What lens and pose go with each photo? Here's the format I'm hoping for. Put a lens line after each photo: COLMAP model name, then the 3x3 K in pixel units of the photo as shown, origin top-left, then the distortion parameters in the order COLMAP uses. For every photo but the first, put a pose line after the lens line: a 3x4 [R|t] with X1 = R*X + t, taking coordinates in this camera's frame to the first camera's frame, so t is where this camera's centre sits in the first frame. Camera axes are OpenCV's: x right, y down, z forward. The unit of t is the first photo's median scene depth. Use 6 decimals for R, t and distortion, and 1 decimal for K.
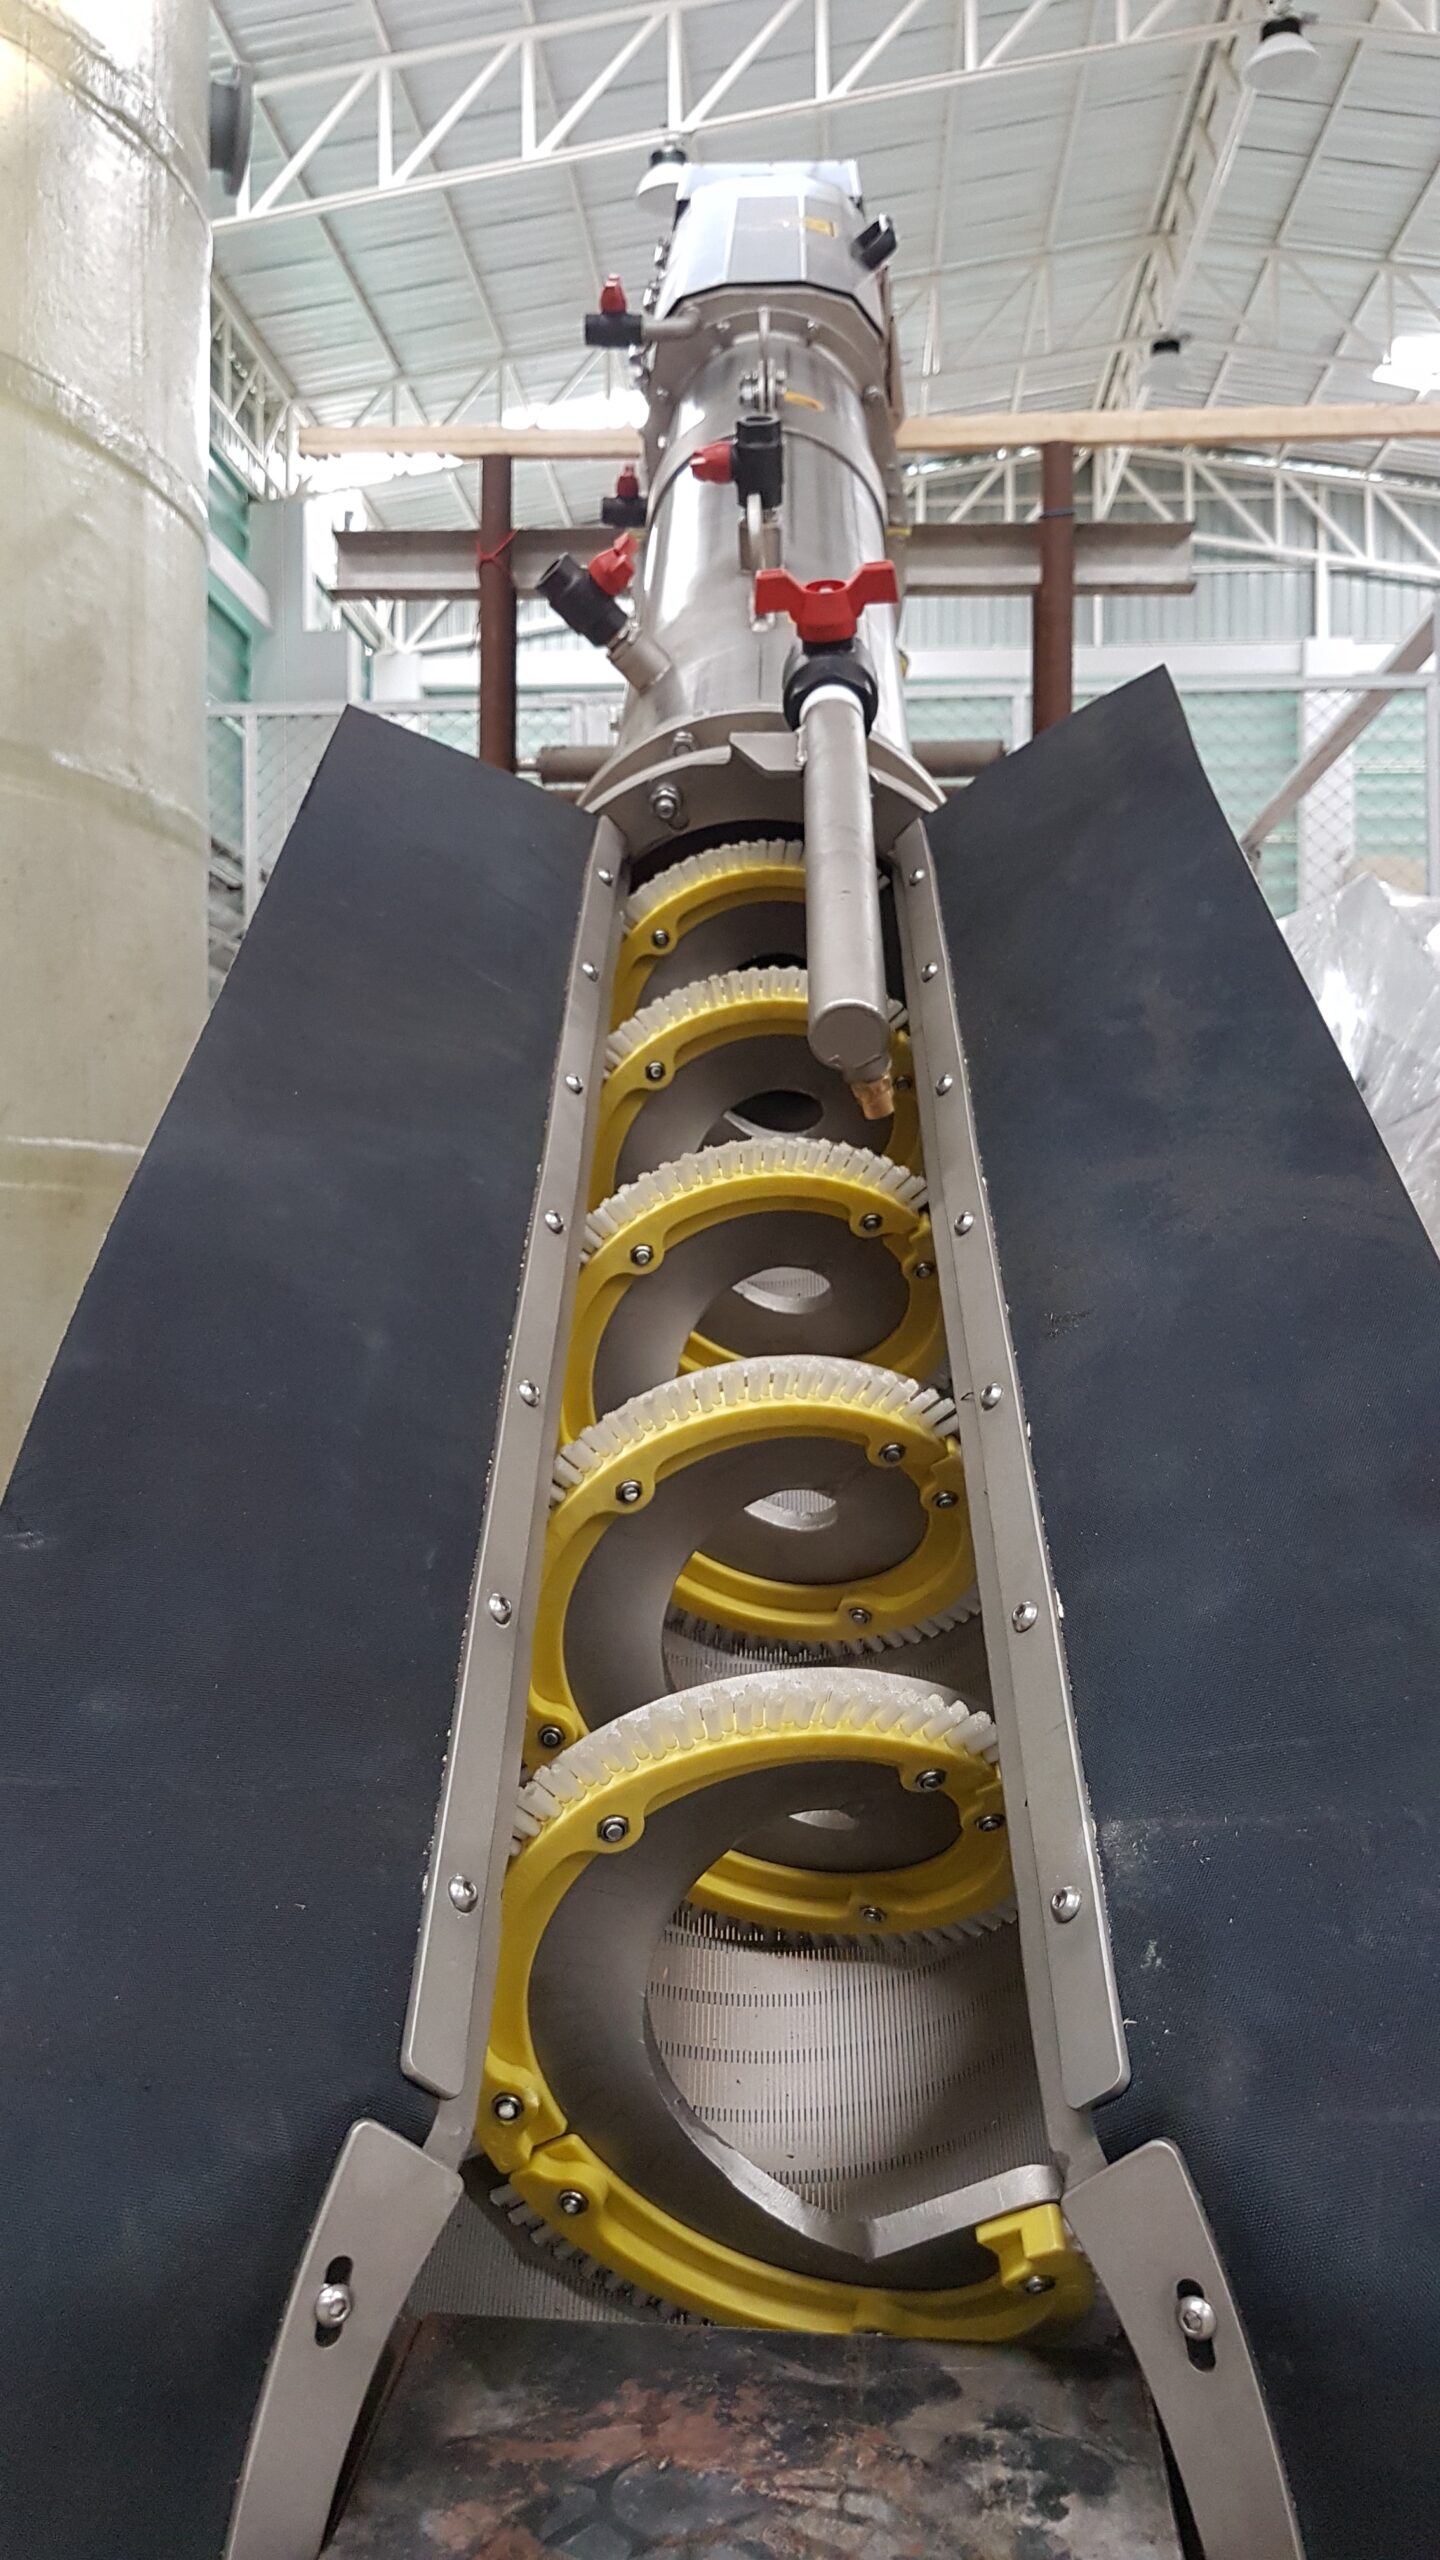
lens RADIAL K [[2044.2, 0, 713.0], [0, 2044.2, 1282.9], [0, 0, 1]] dist [-0.028844, -0.002770]
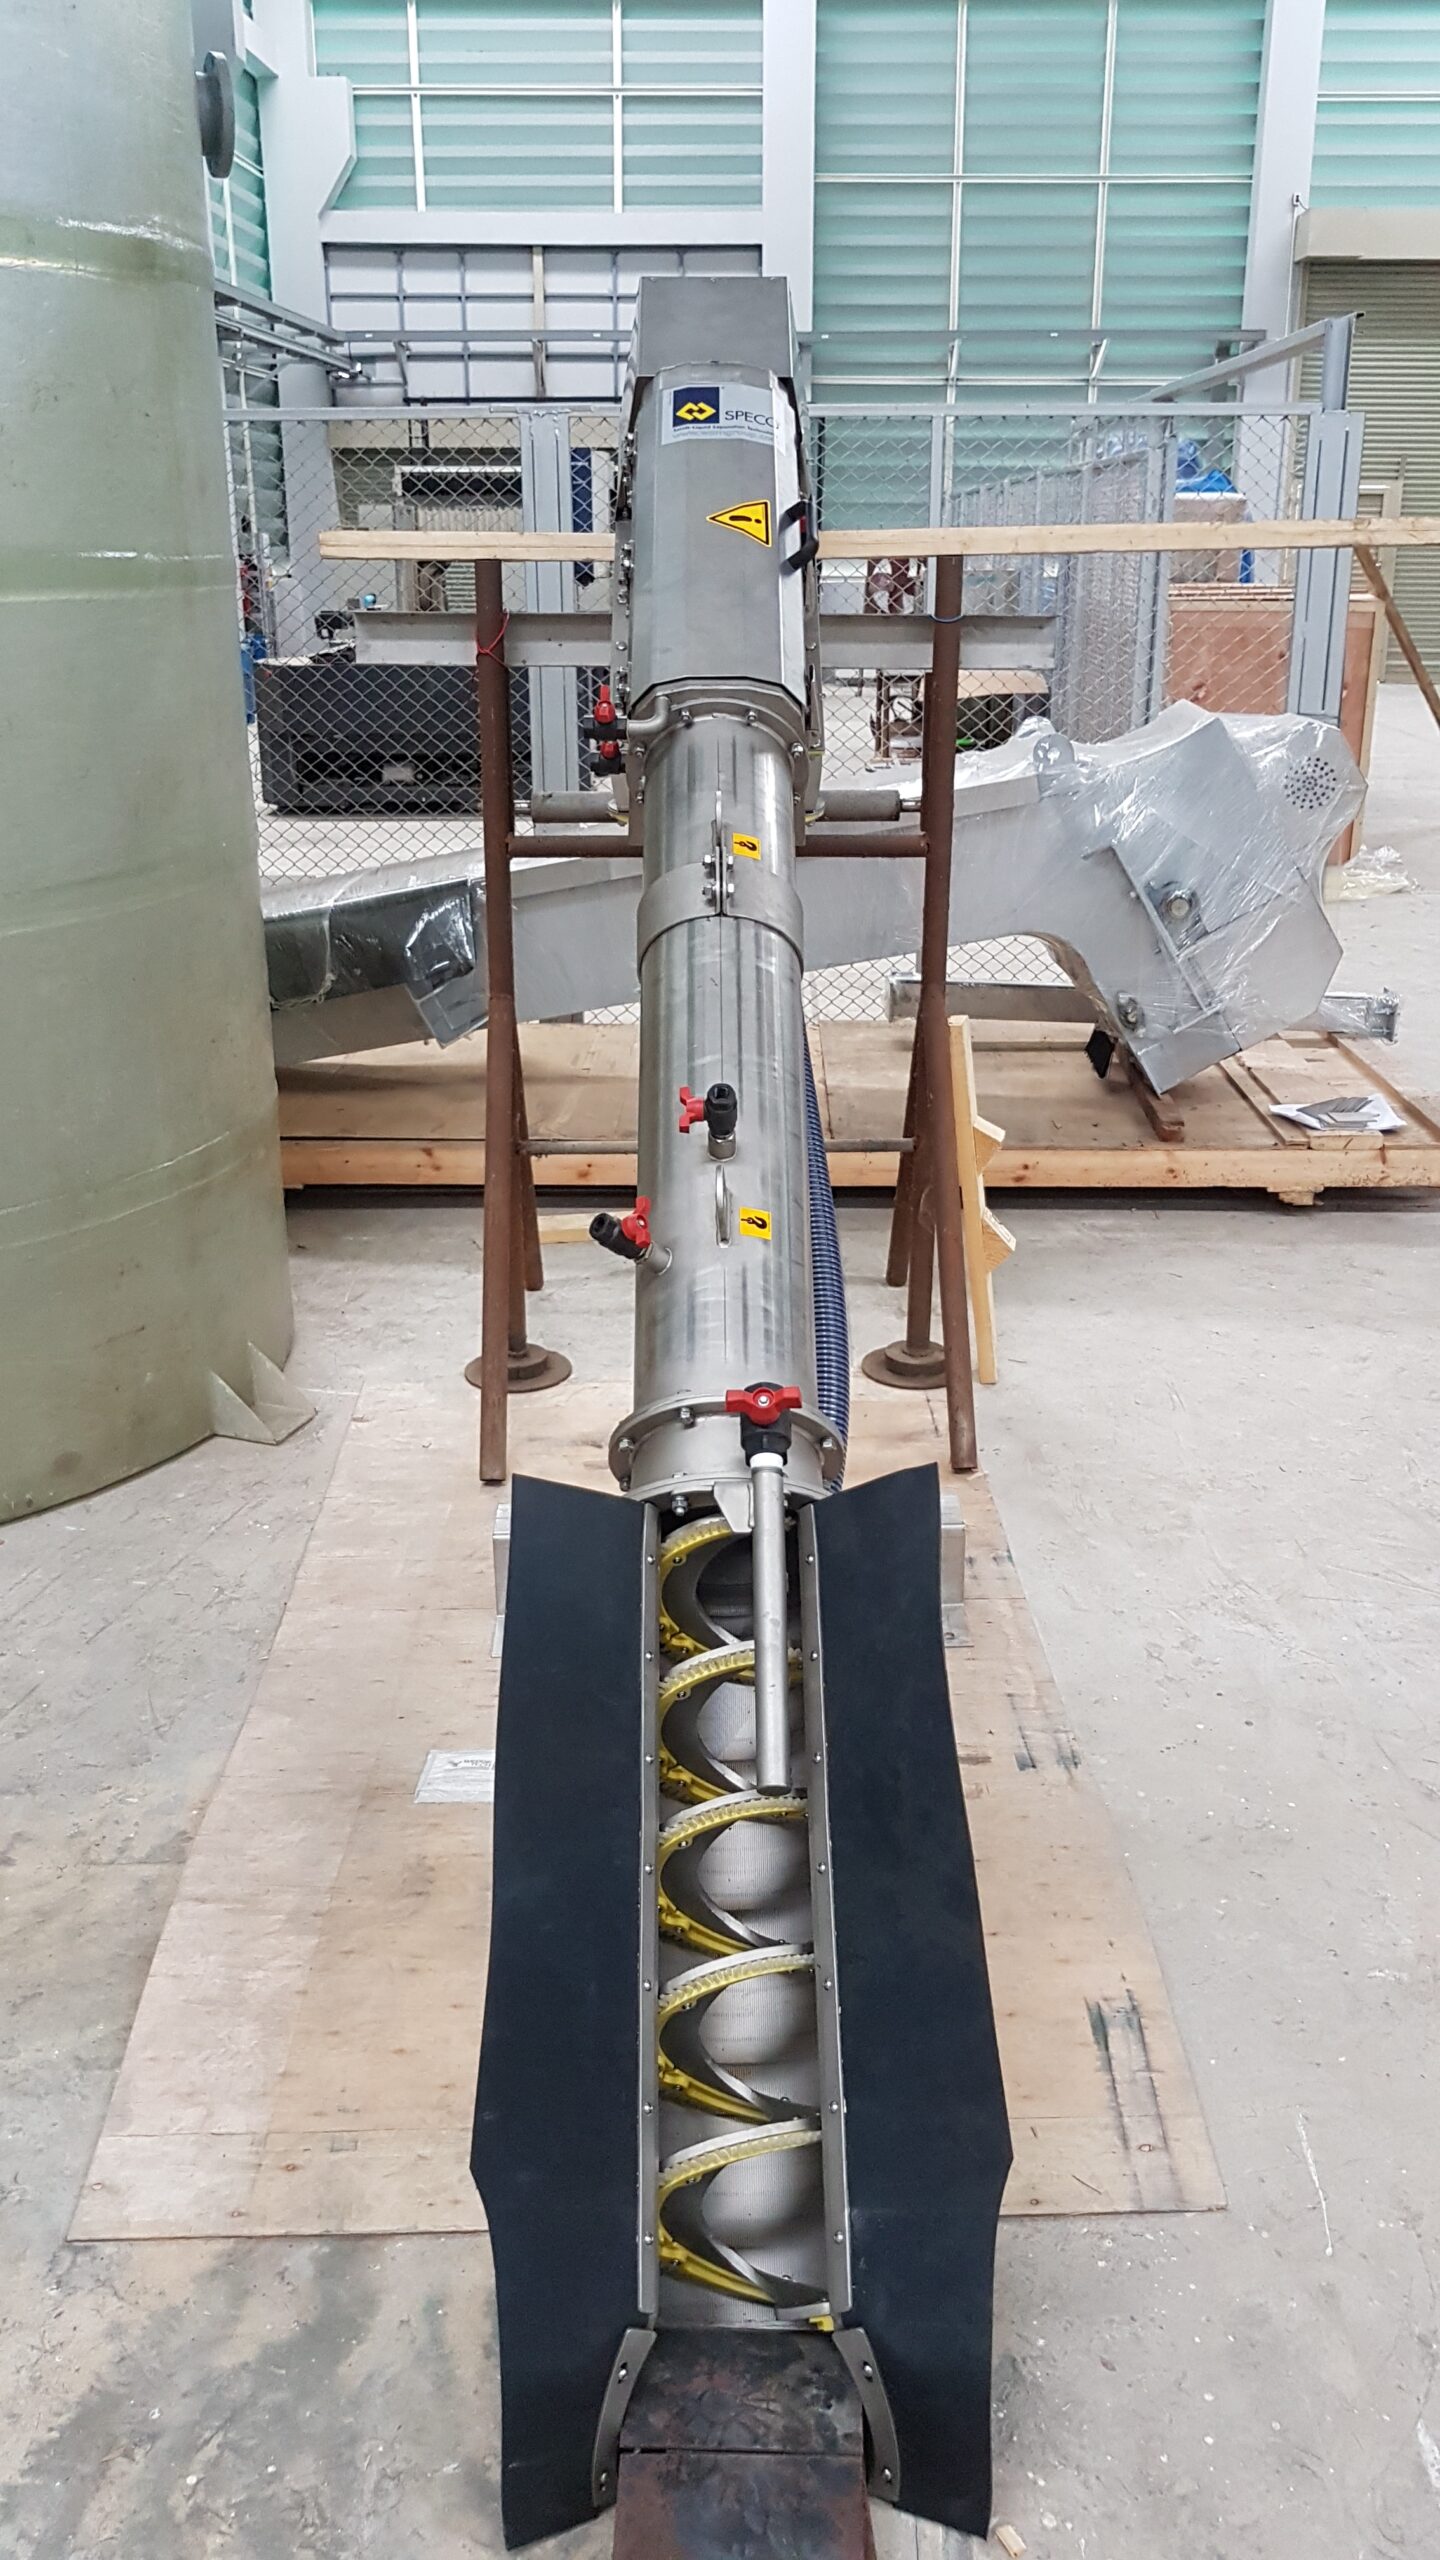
lens RADIAL K [[2044.2, 0, 727.4], [0, 2044.2, 1269.9], [0, 0, 1]] dist [-0.028844, -0.002770]
pose [[0.999035, -0.017619, 0.040220, -0.106658], [0.002472, 0.937082, 0.349100, -2.334423], [-0.043840, -0.348664, 0.936222, -1.509716]]
